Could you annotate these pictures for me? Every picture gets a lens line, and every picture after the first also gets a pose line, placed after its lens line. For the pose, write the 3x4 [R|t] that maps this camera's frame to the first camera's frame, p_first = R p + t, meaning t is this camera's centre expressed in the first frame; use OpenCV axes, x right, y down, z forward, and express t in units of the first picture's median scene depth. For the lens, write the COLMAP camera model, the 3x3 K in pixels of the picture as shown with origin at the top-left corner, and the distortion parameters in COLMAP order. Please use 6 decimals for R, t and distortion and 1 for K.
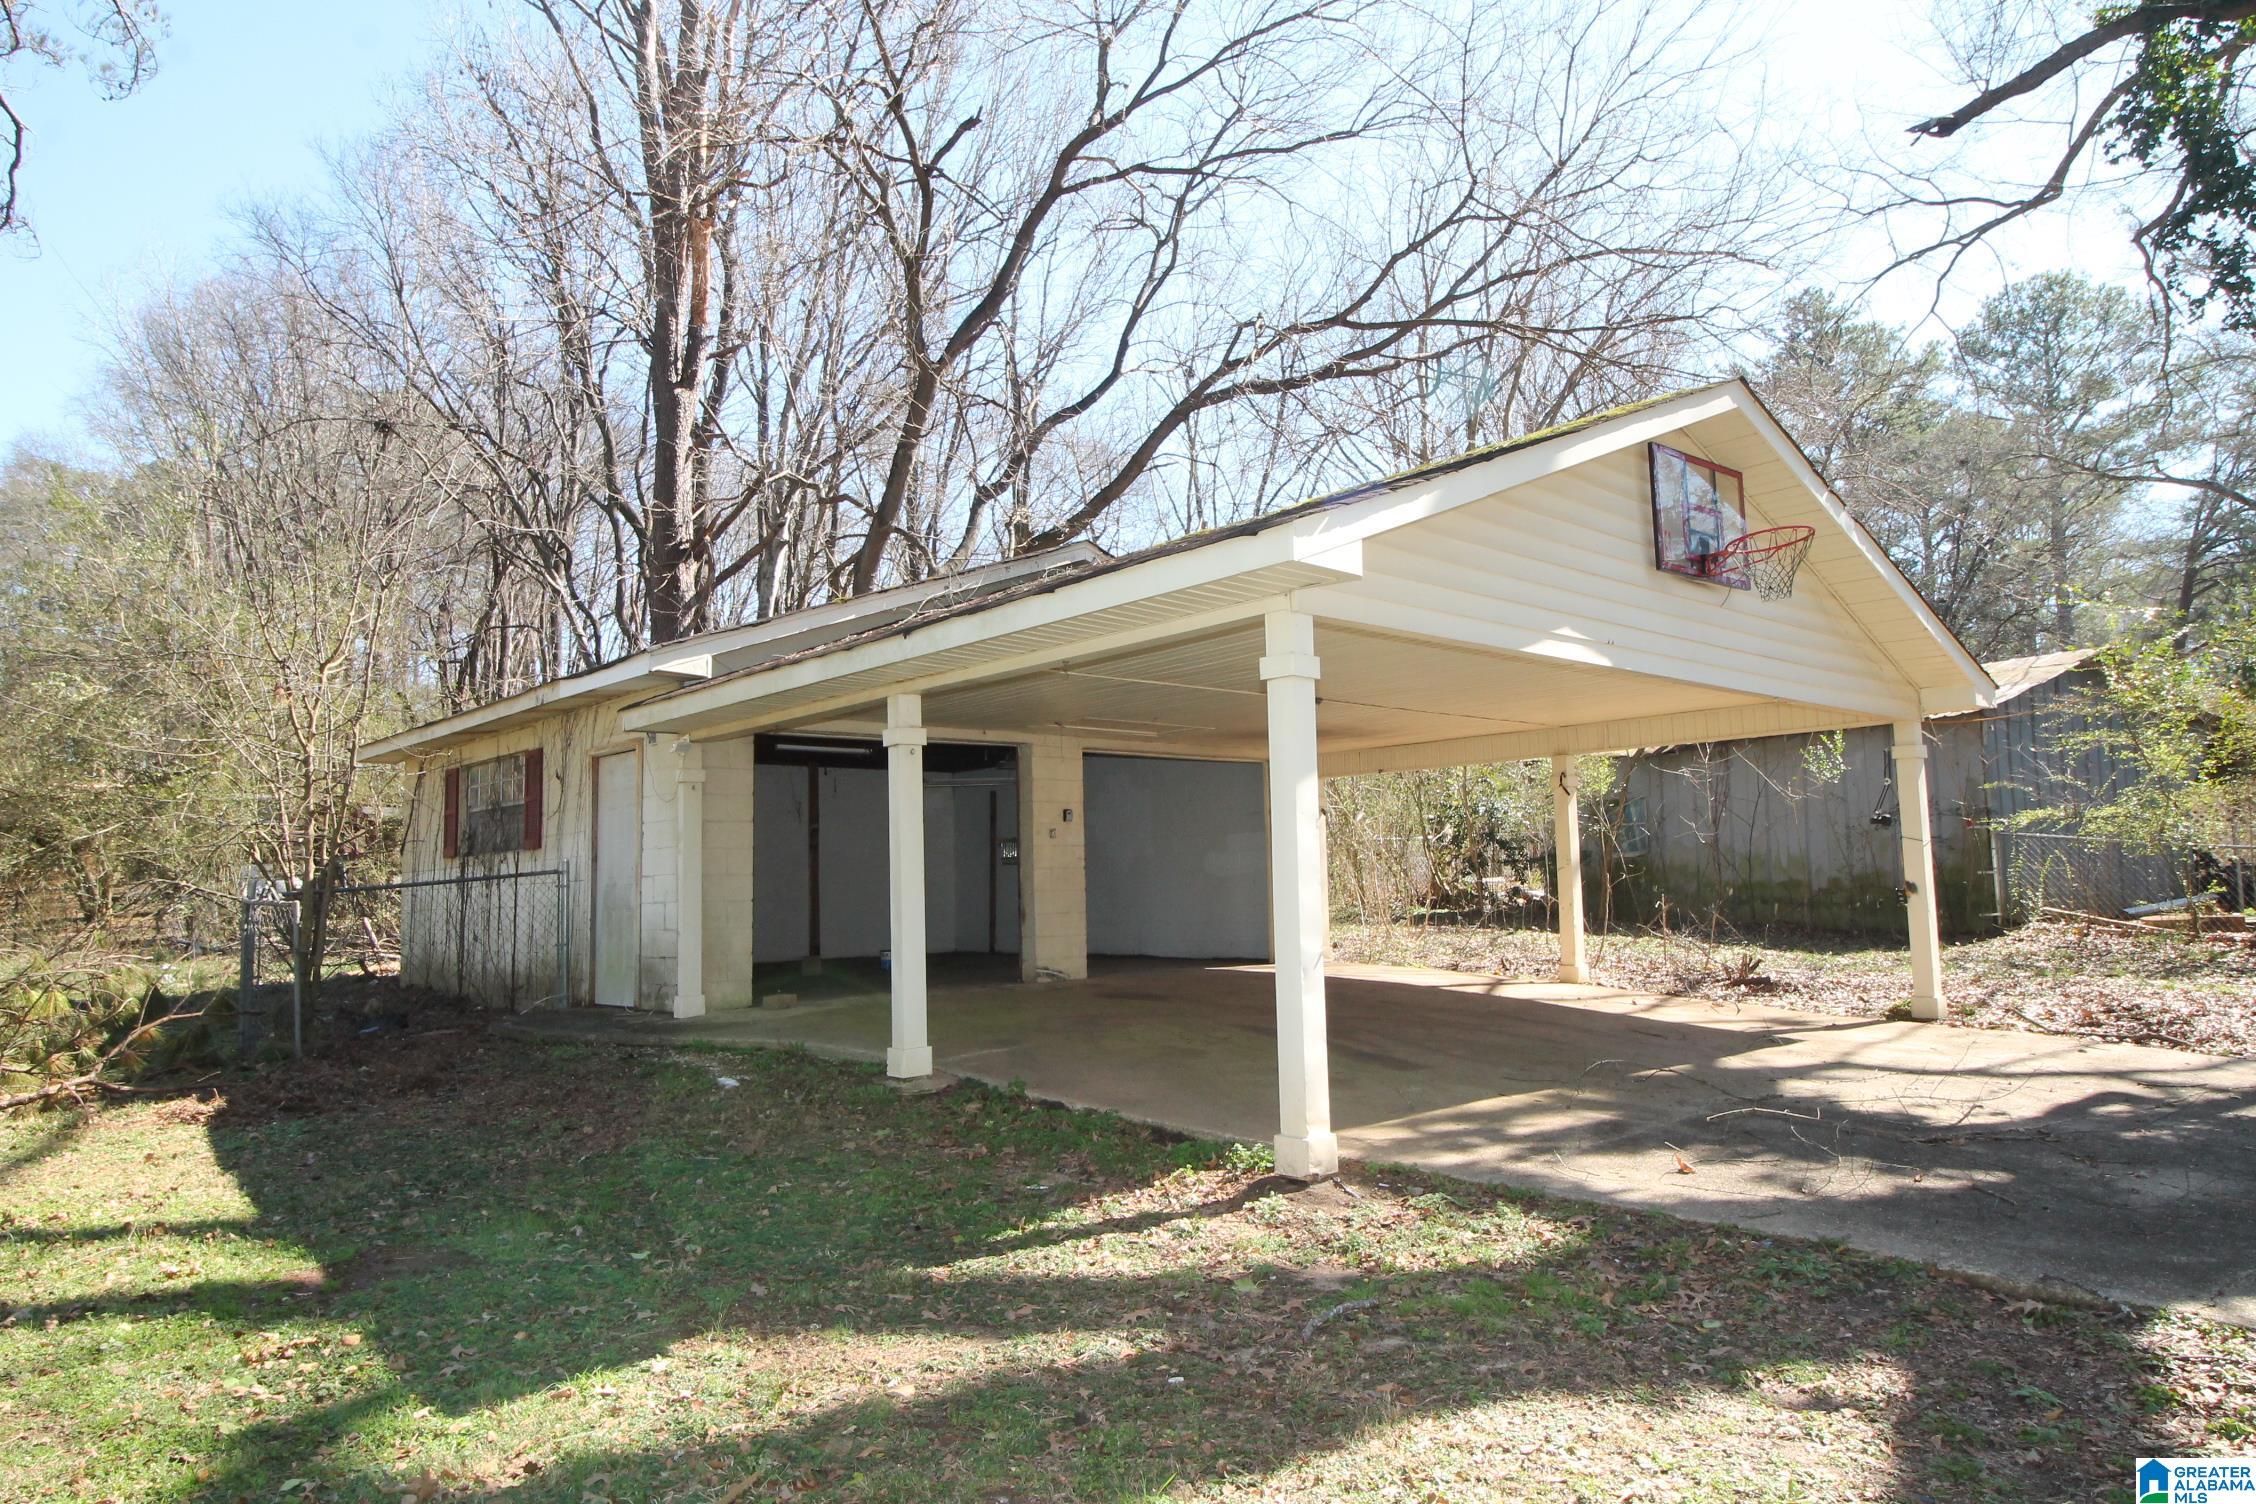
lens RADIAL K [[1480.2, 0, 1128.3], [0, 1480.2, 766.2], [0, 0, 1]] dist [0.003736, 0.003562]
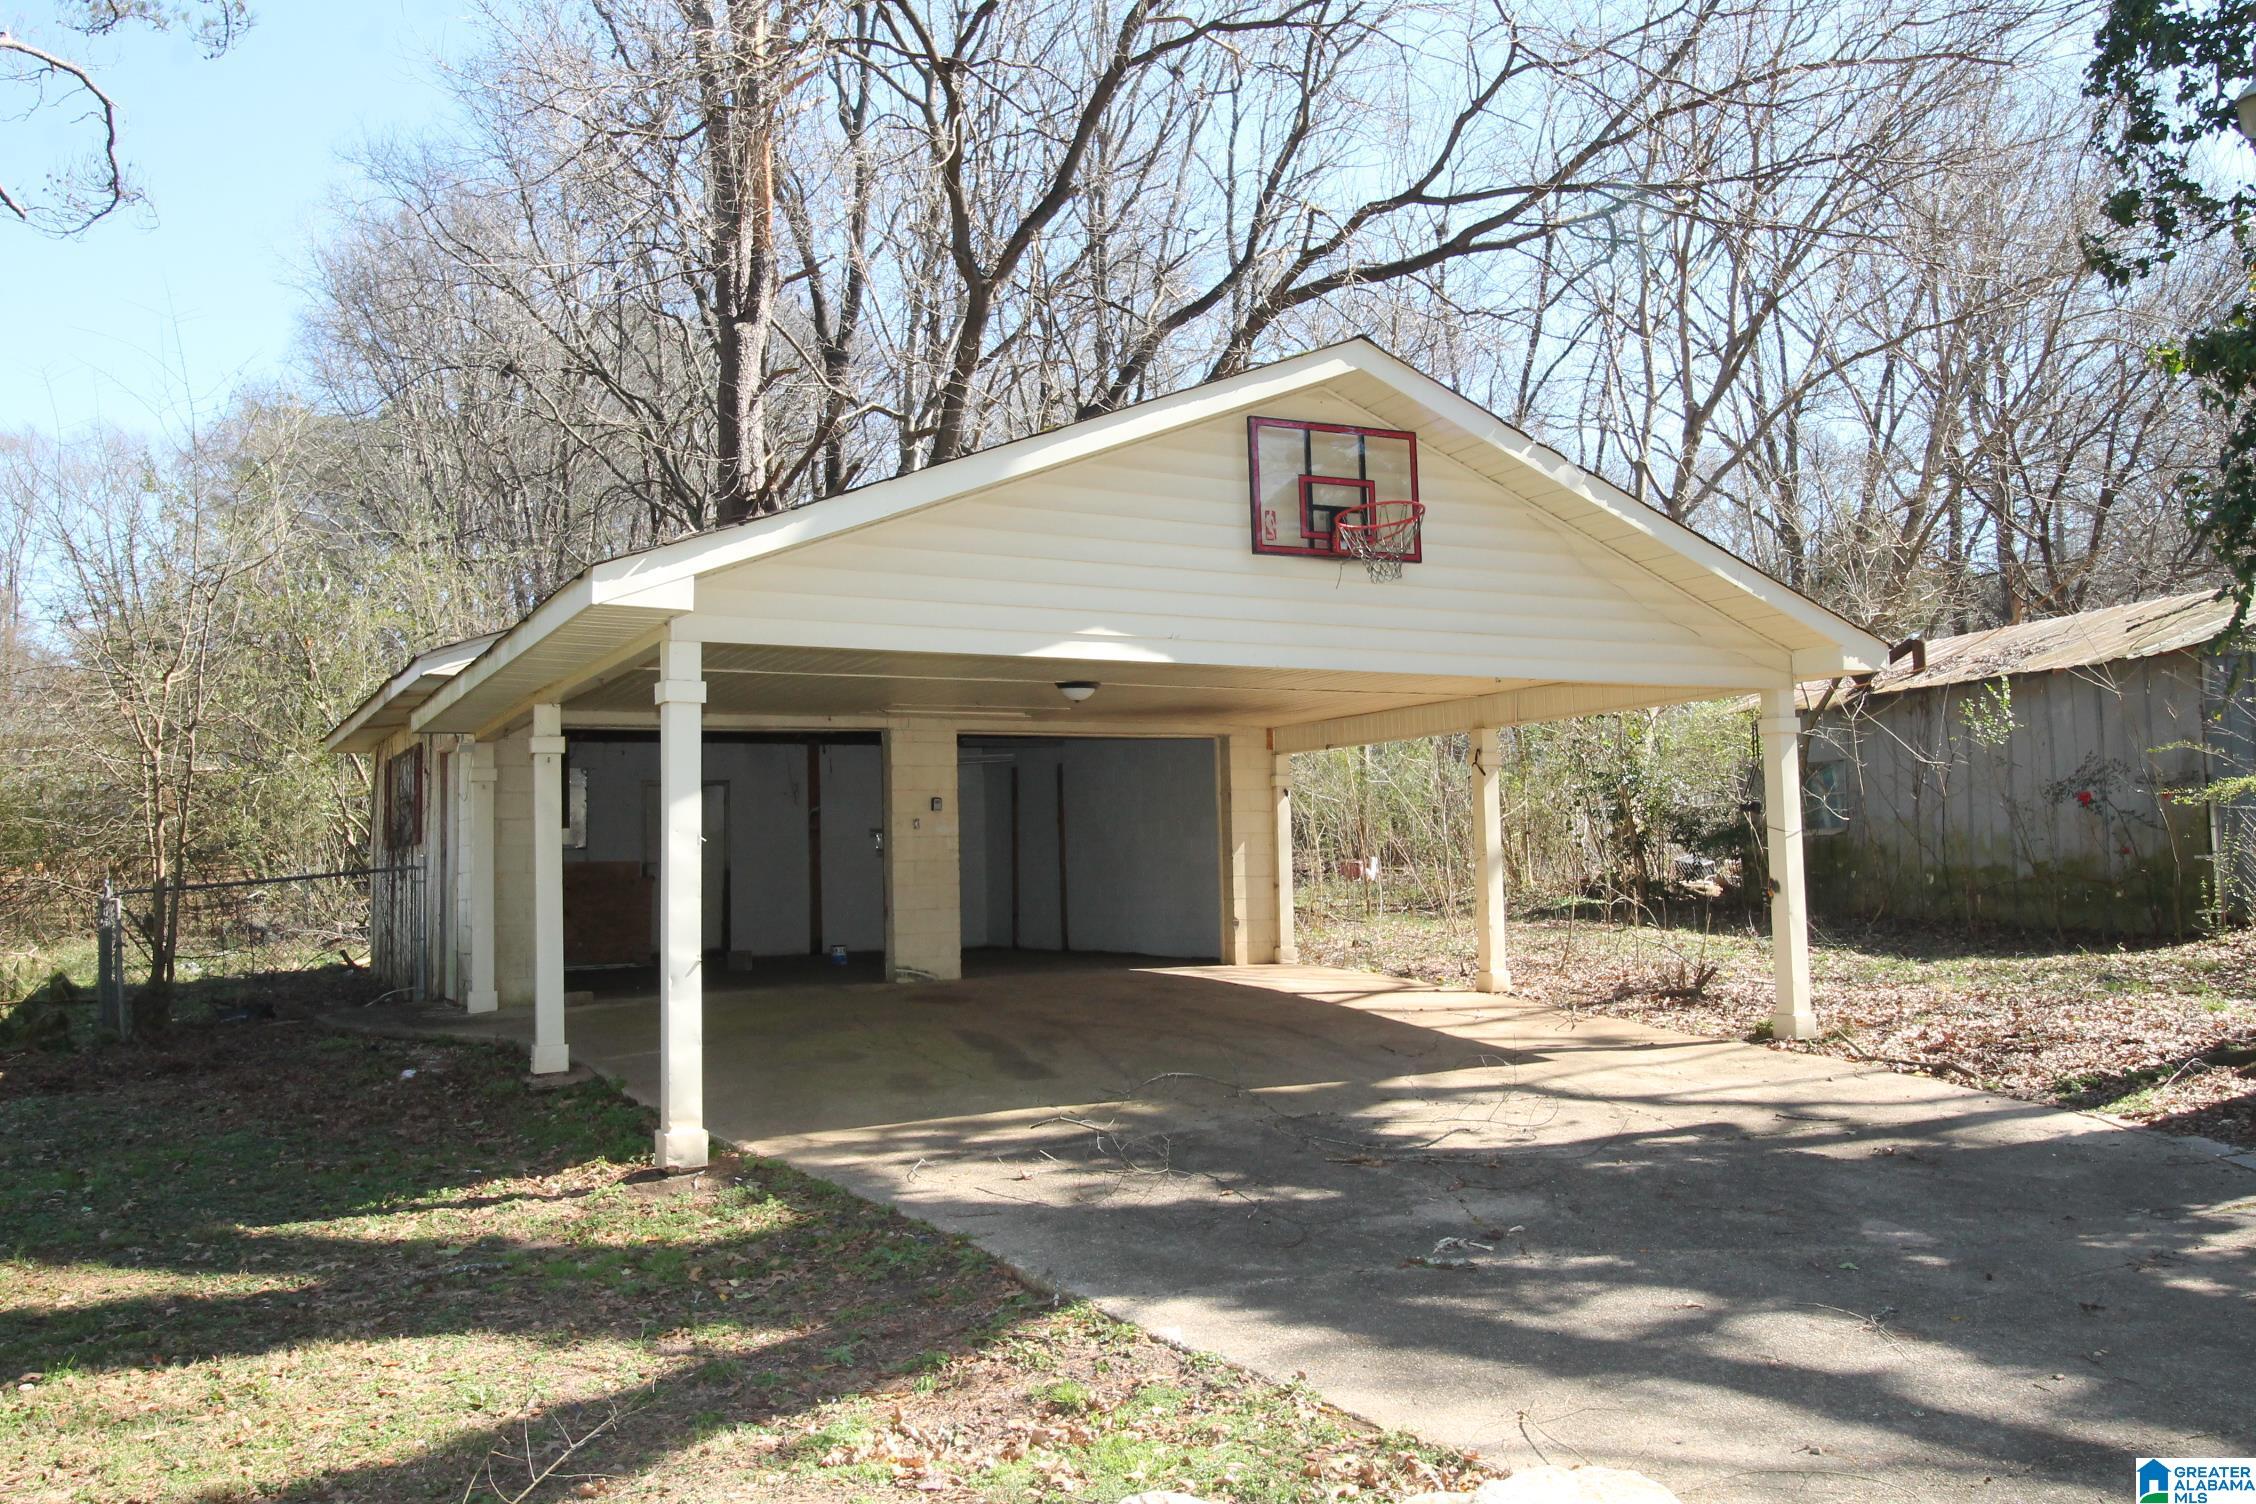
lens RADIAL K [[1864.7, 0, 1127.1], [0, 1864.7, 746.3], [0, 0, 1]] dist [0.030373, -0.003238]
pose [[0.970003, -0.017133, -0.242487, 0.258500], [0.022367, 0.999572, 0.018847, -0.016068], [0.242061, -0.023706, 0.969971, -0.076341]]
